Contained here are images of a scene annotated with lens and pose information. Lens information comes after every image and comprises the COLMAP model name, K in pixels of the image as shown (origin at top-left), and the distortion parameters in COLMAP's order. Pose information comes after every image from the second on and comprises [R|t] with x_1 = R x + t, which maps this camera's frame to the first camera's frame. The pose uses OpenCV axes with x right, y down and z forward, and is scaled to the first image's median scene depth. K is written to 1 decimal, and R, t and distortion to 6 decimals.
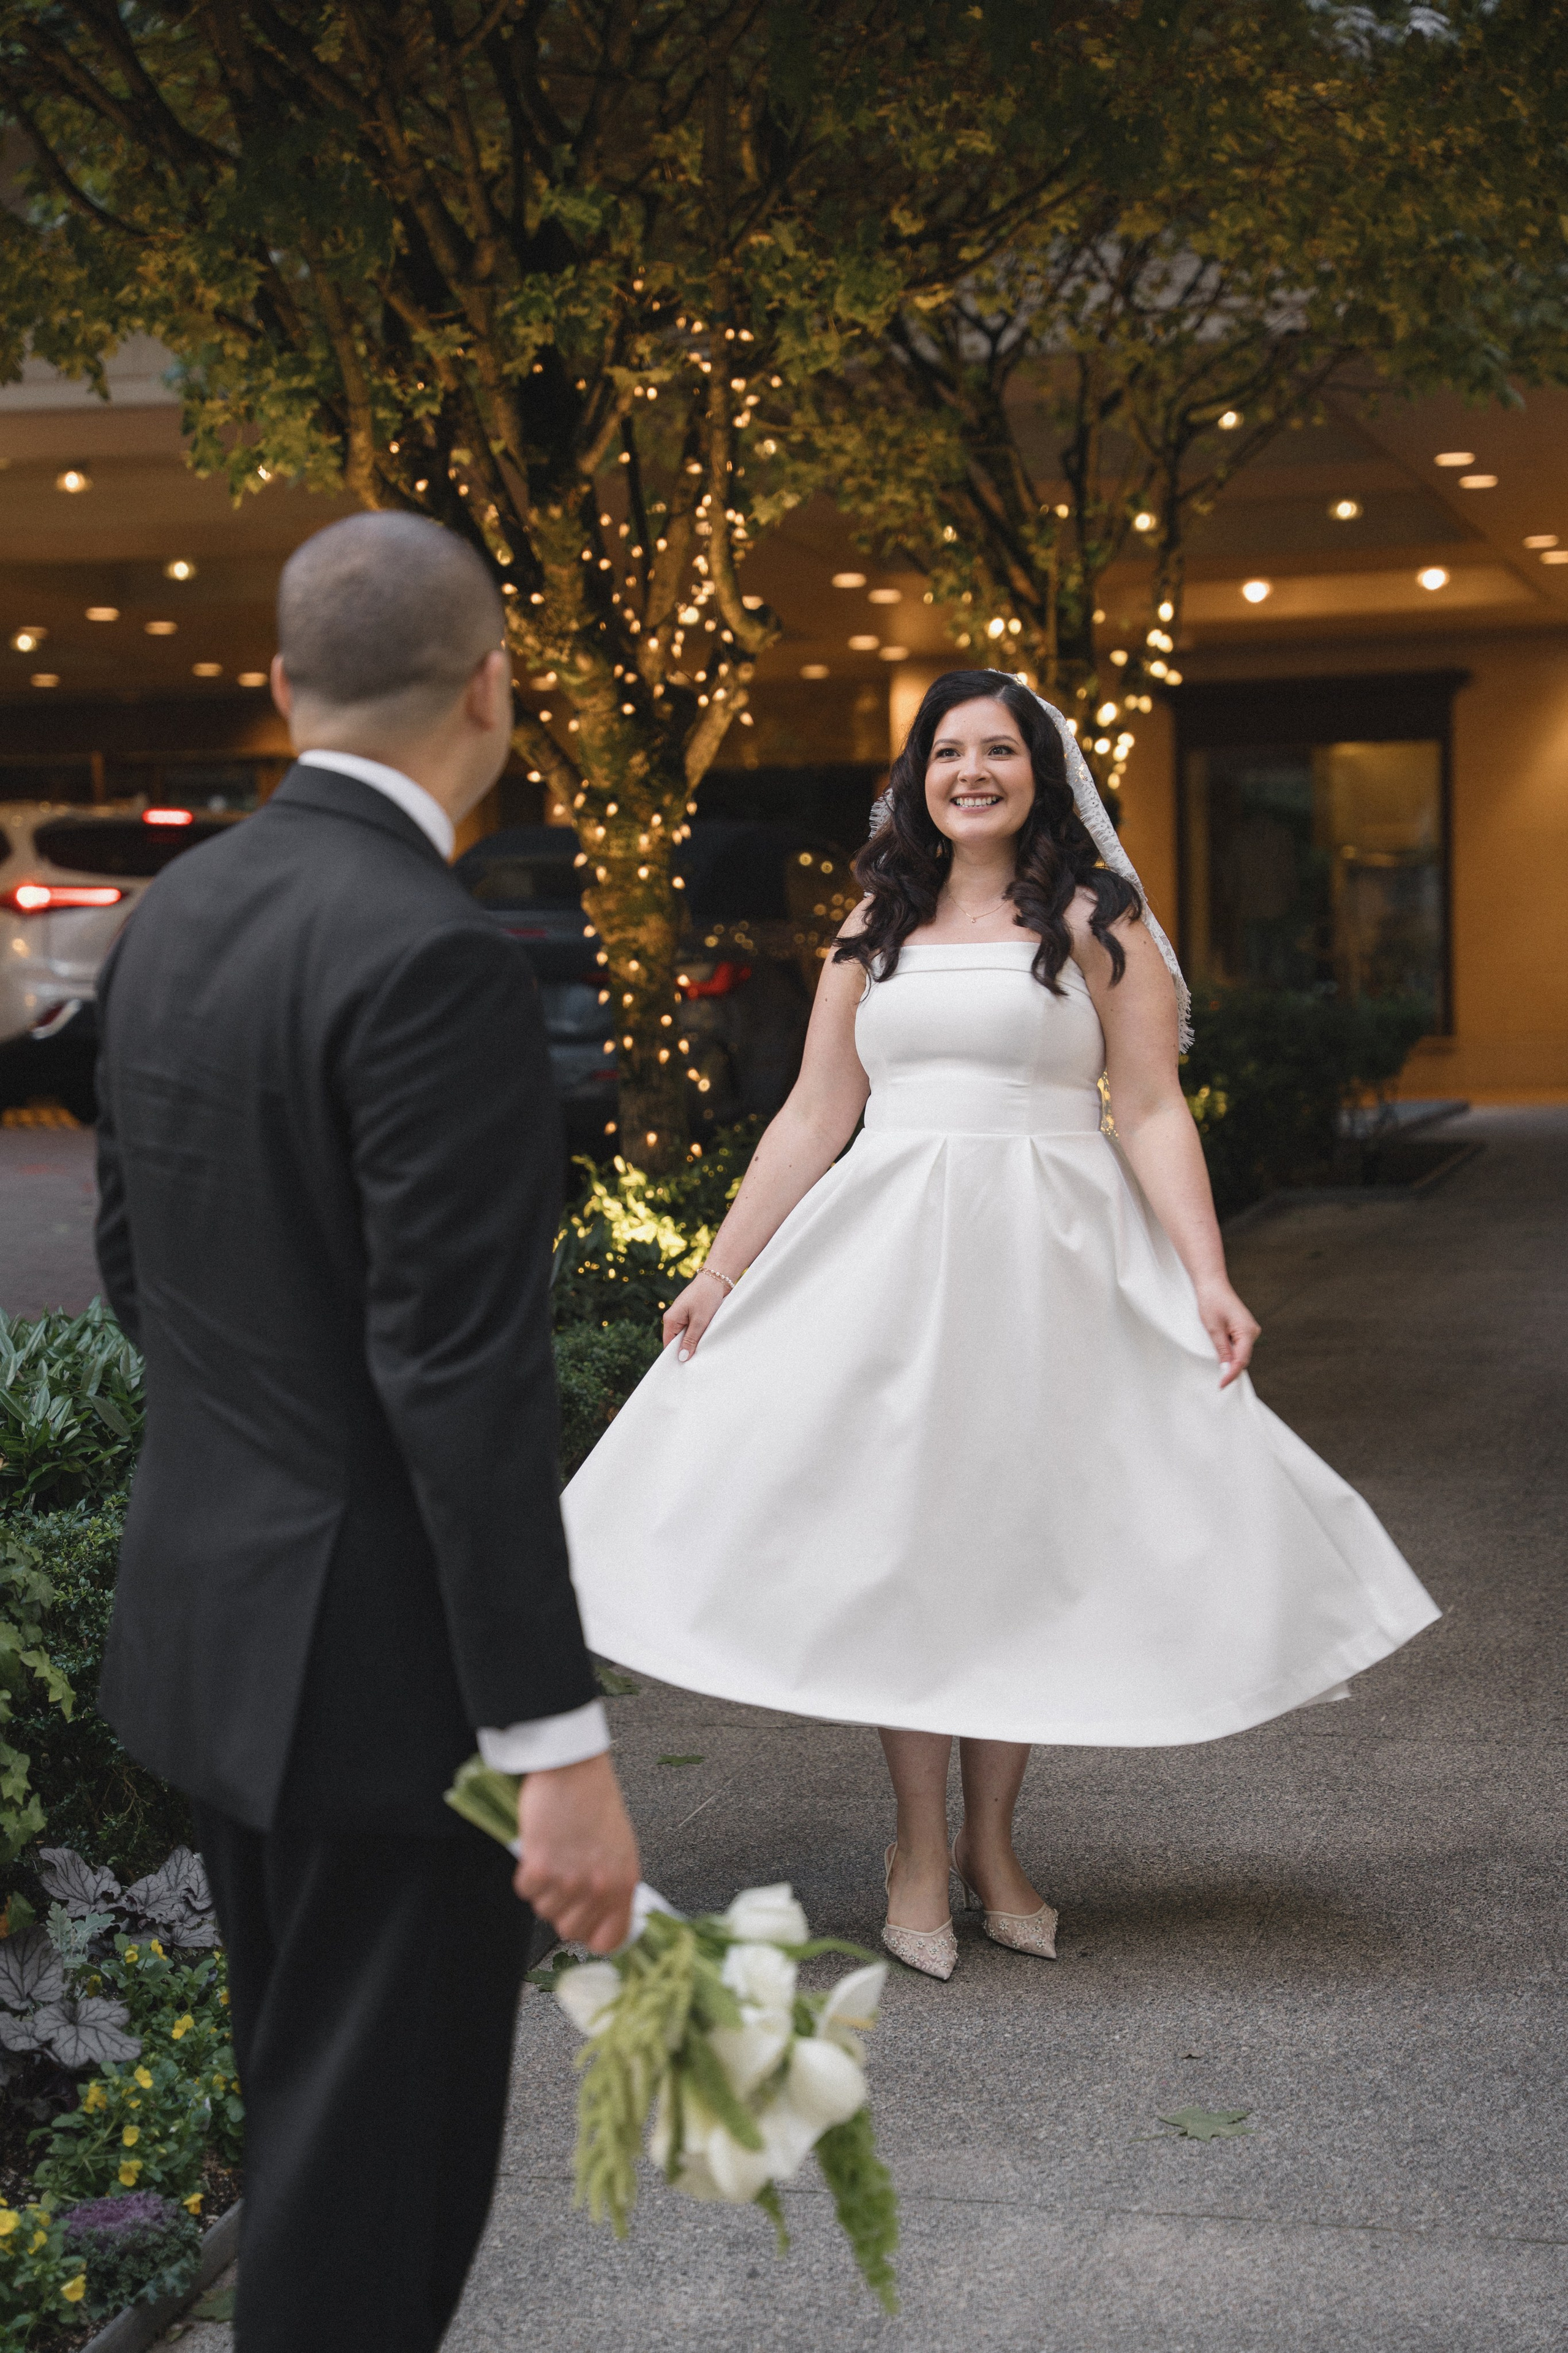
lens RADIAL K [[4253.1, 0, 784.0], [0, 4253.1, 1176.5], [0, 0, 1]] dist [0.266706, 0.176974]
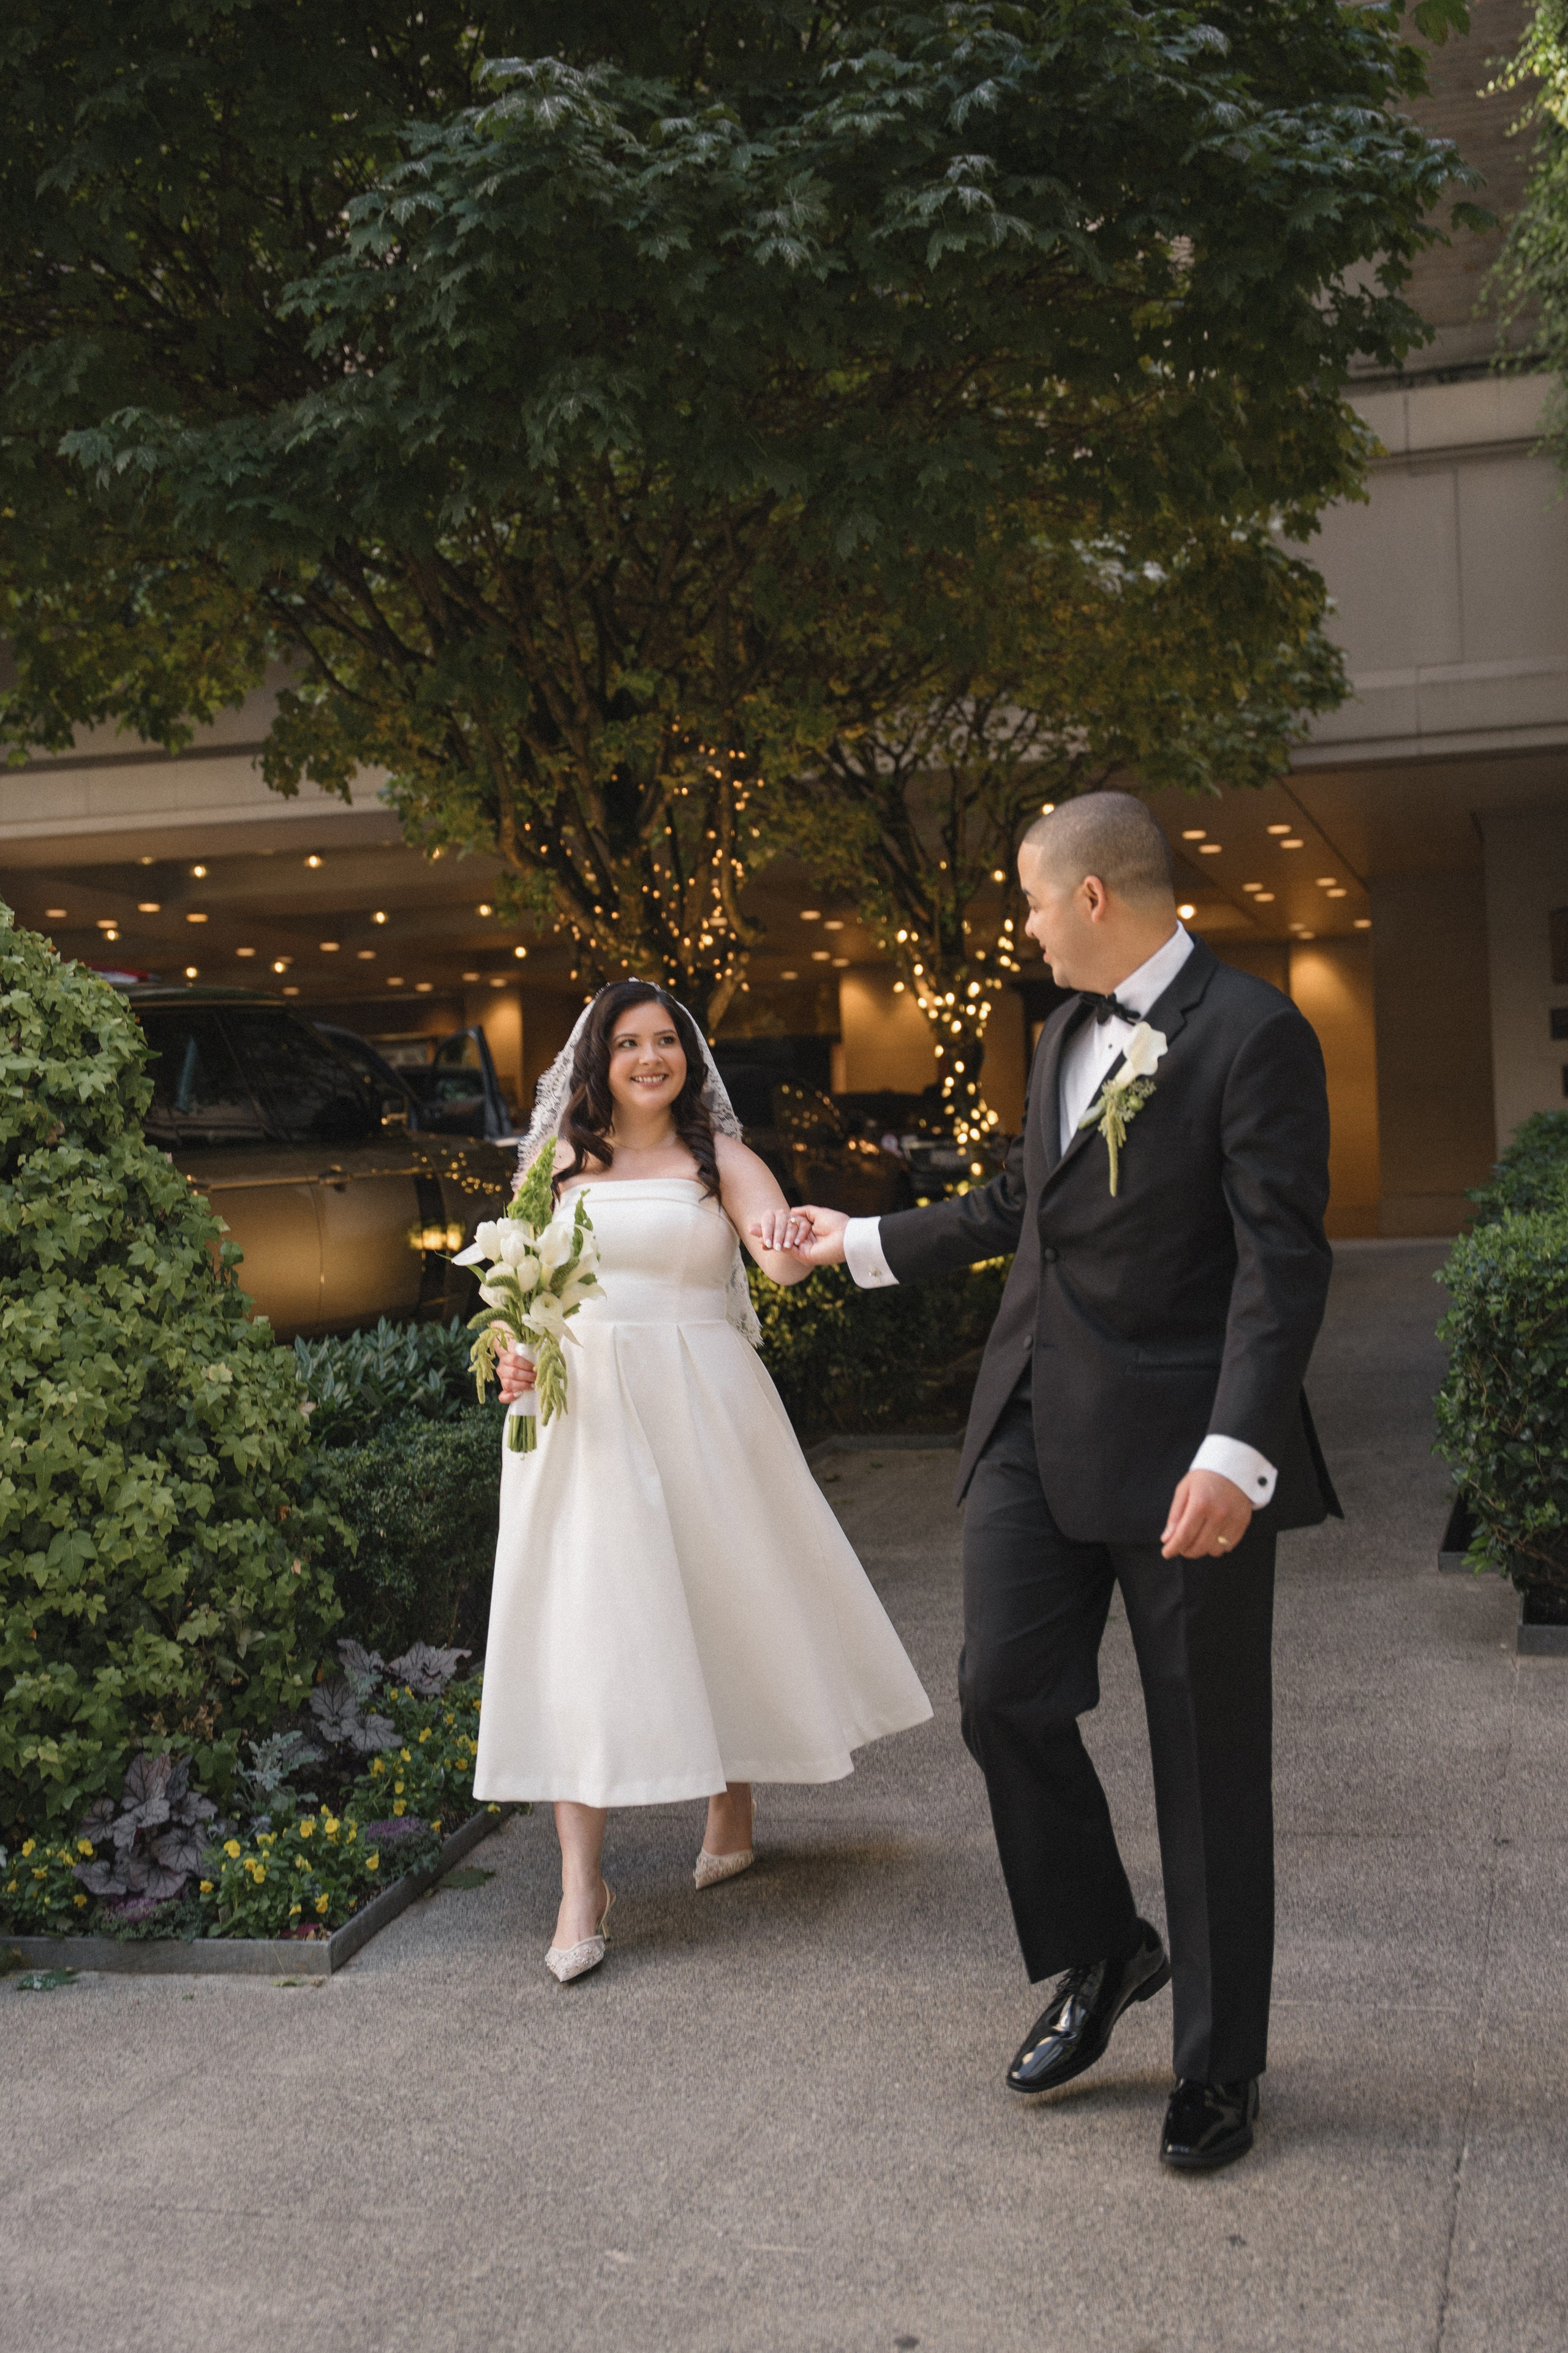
lens RADIAL K [[2885.5, 0, 768.7], [0, 2885.5, 1120.2], [0, 0, 1]] dist [0.006711, -0.011291]
pose [[0.999896, -0.014344, -0.001176, 0.000685], [0.014223, 0.997328, -0.071655, 0.021958], [0.002201, 0.071630, 0.997429, -0.087295]]
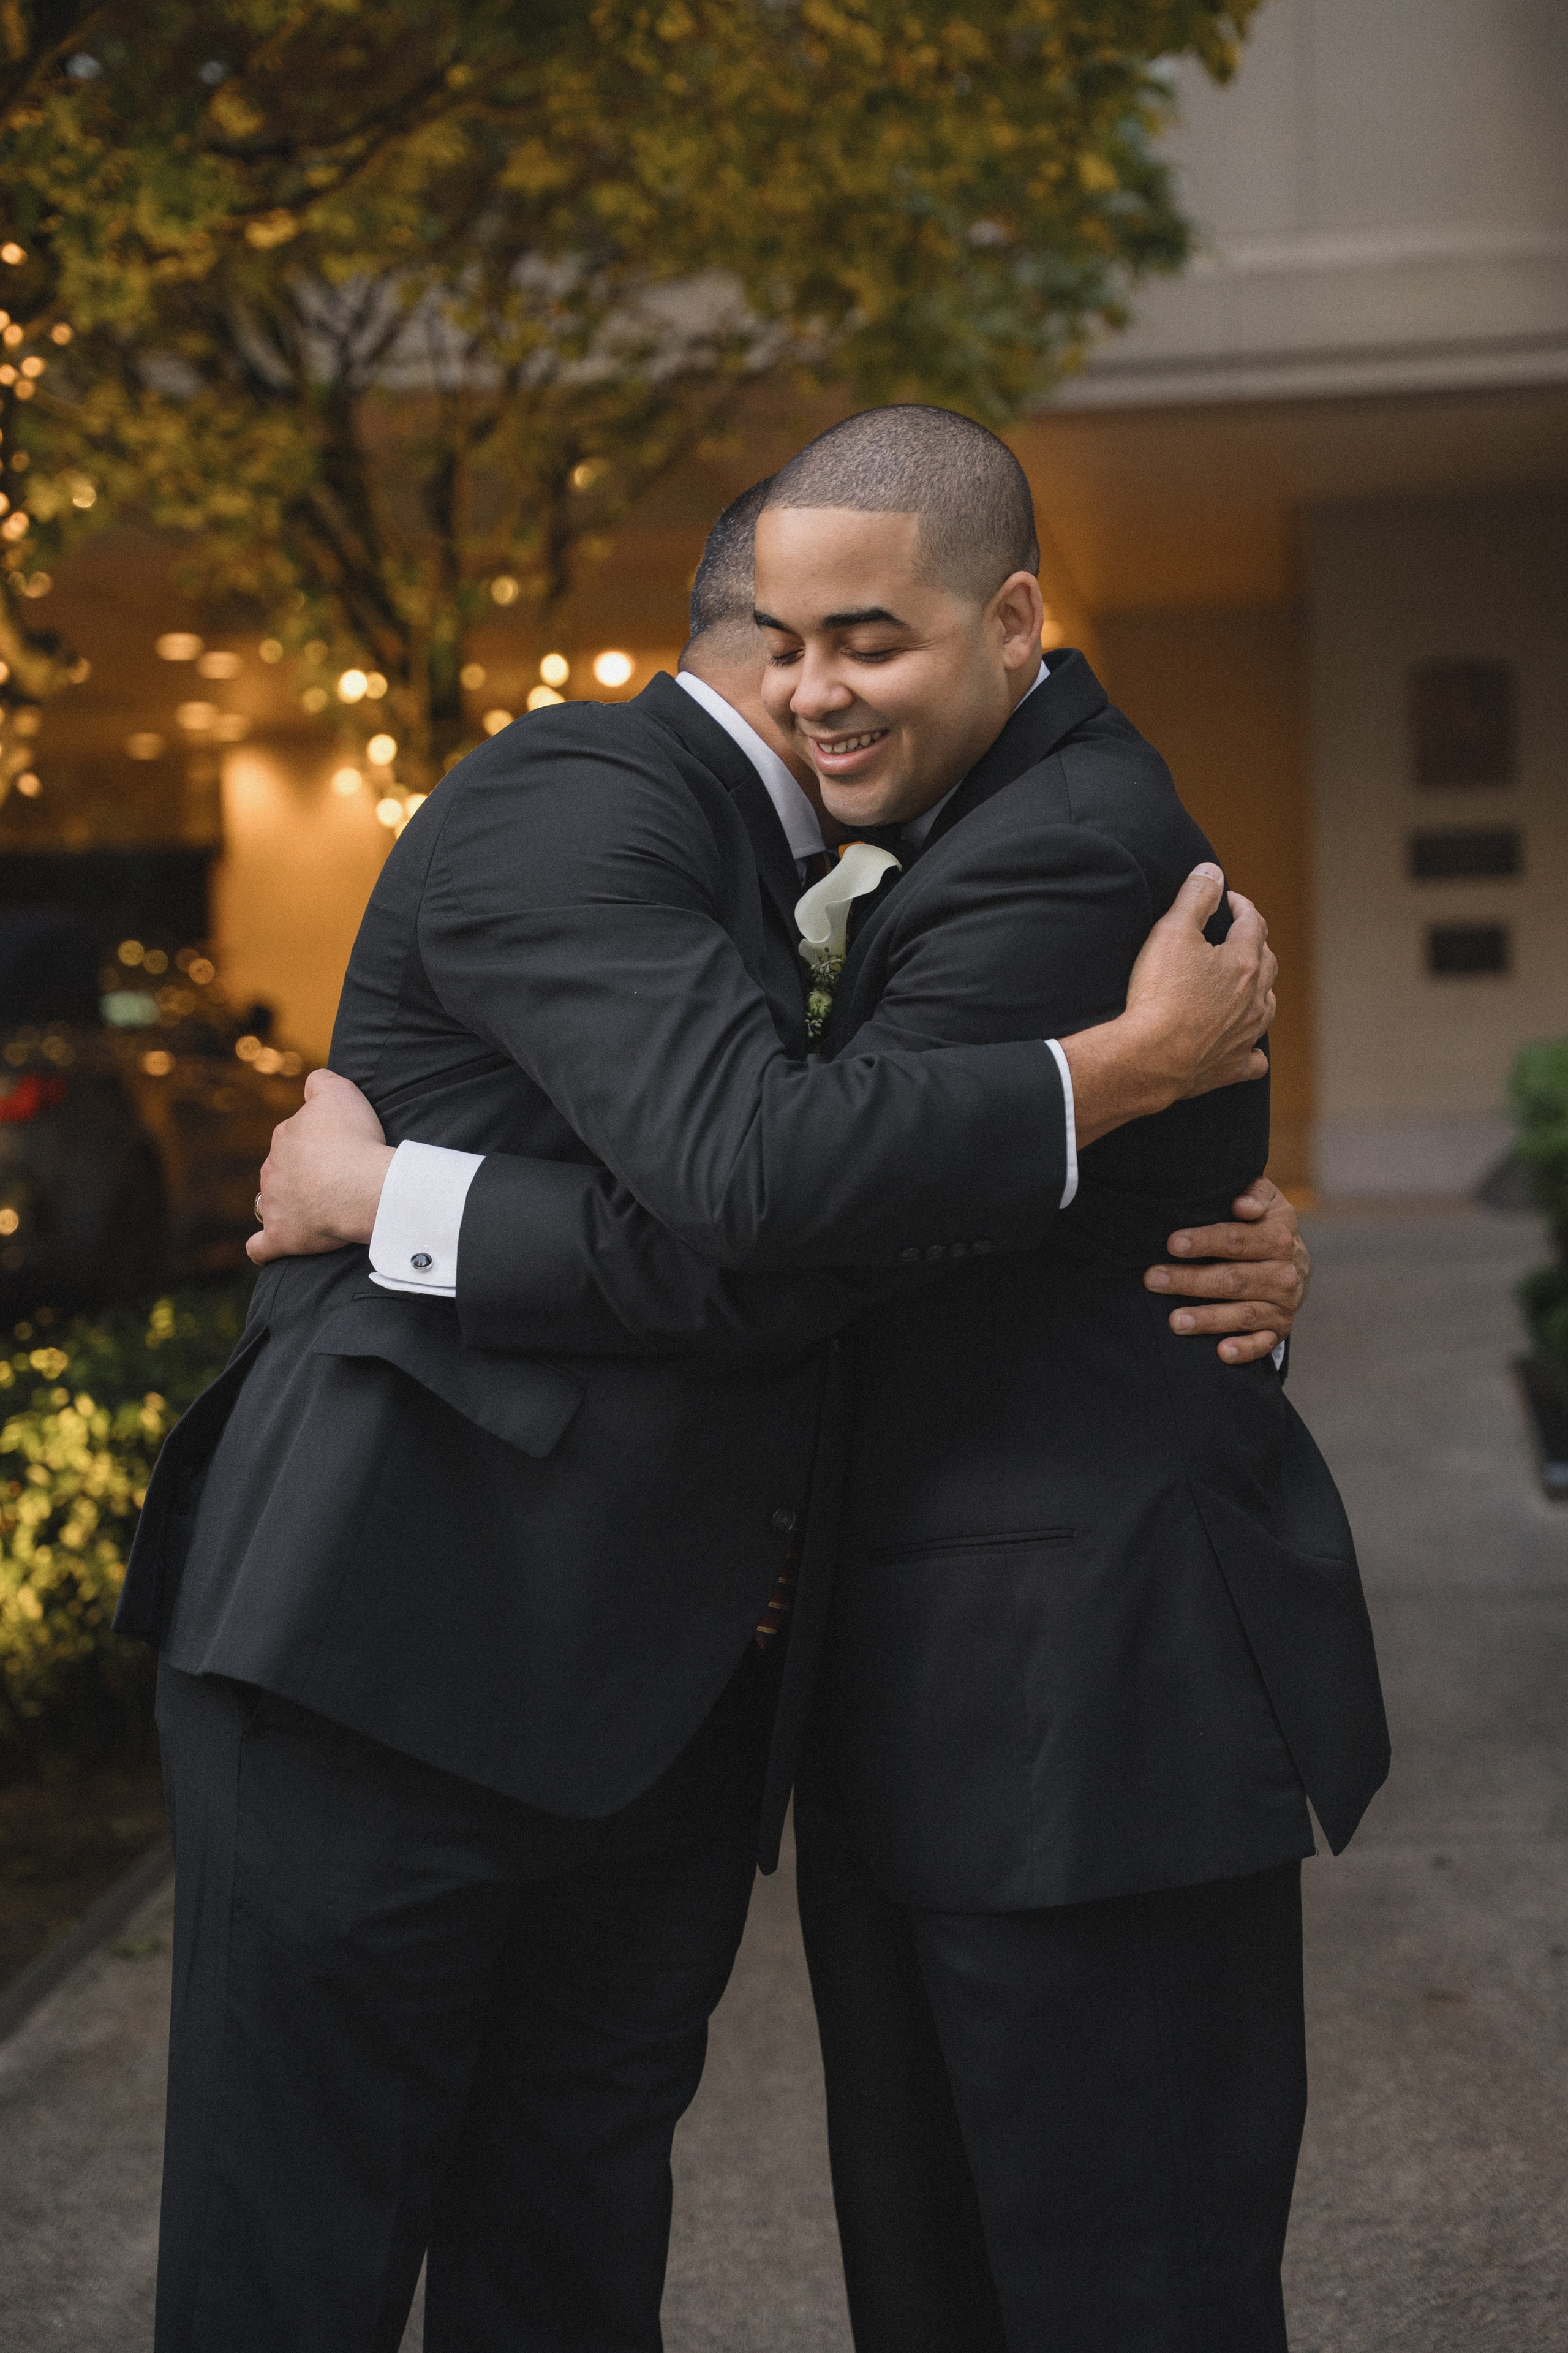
lens RADIAL K [[3999.1, 0, 784.0], [0, 3999.1, 1176.5], [0, 0, 1]] dist [0.125780, -0.007982]
pose [[0.986931, -0.008441, 0.160922, 0.008236], [0.010737, 0.999853, -0.013401, -0.029775], [-0.160785, 0.014953, 0.986876, 0.303854]]
